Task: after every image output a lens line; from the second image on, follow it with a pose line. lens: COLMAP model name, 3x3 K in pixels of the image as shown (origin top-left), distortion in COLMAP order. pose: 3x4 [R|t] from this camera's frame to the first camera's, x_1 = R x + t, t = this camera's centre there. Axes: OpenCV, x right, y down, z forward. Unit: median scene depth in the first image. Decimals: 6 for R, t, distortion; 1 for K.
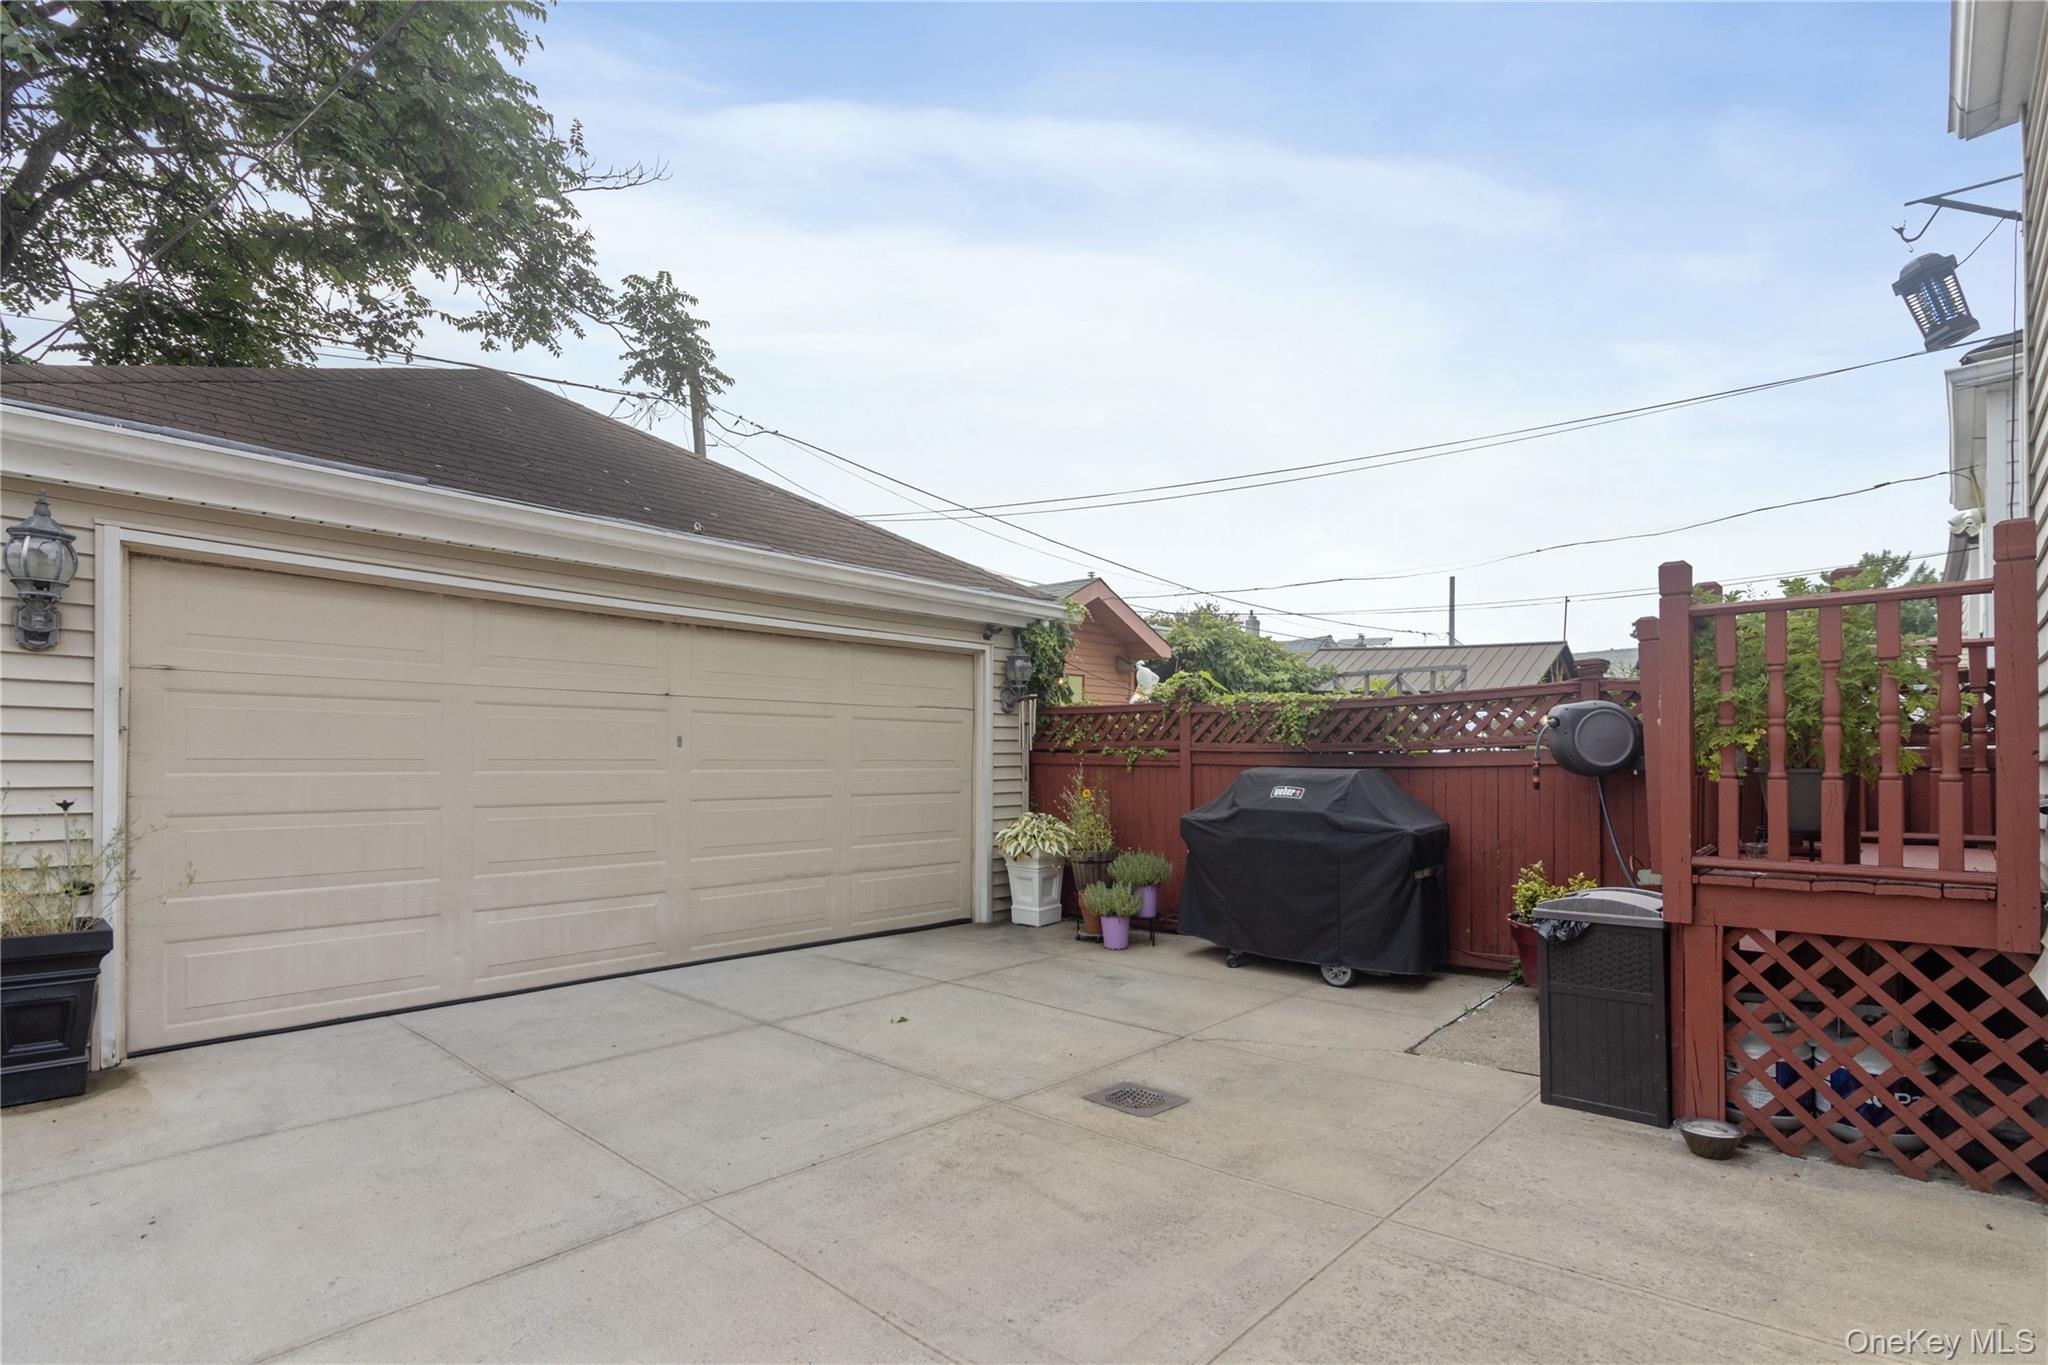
lens RADIAL K [[990.4, 0, 1018.3], [0, 990.4, 742.5], [0, 0, 1]] dist [-0.001214, 0.000733]
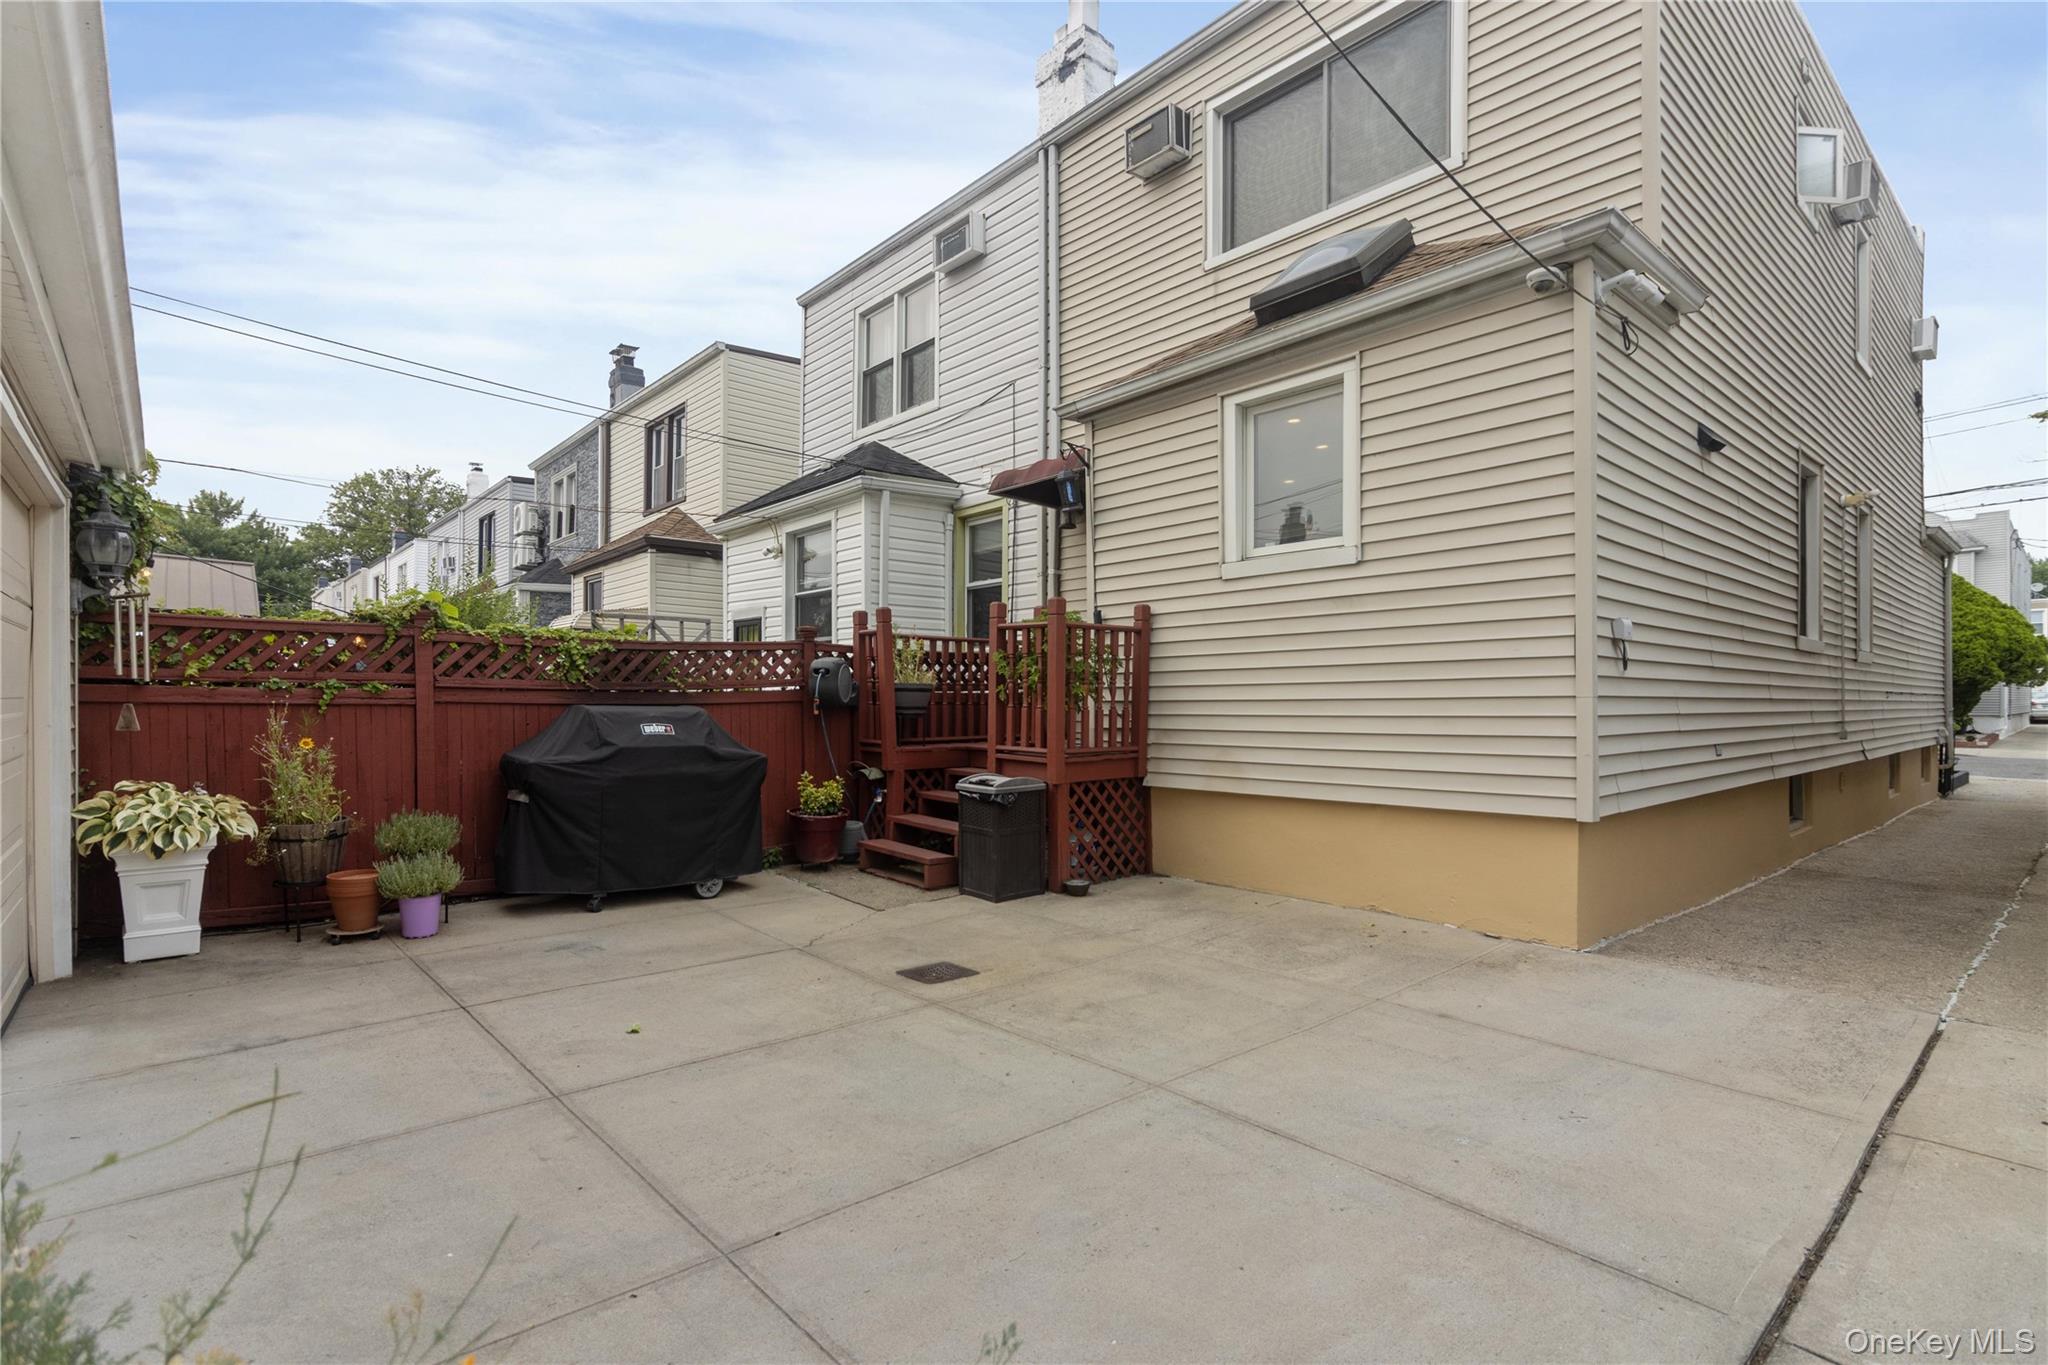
lens RADIAL K [[966.7, 0, 1034.0], [0, 966.7, 695.1], [0, 0, 1]] dist [-0.003916, -0.000211]
pose [[0.100099, -0.000216, 0.994977, -0.914144], [-0.021591, 0.999764, 0.002389, 0.004442], [-0.994743, -0.021721, 0.100071, 0.648792]]
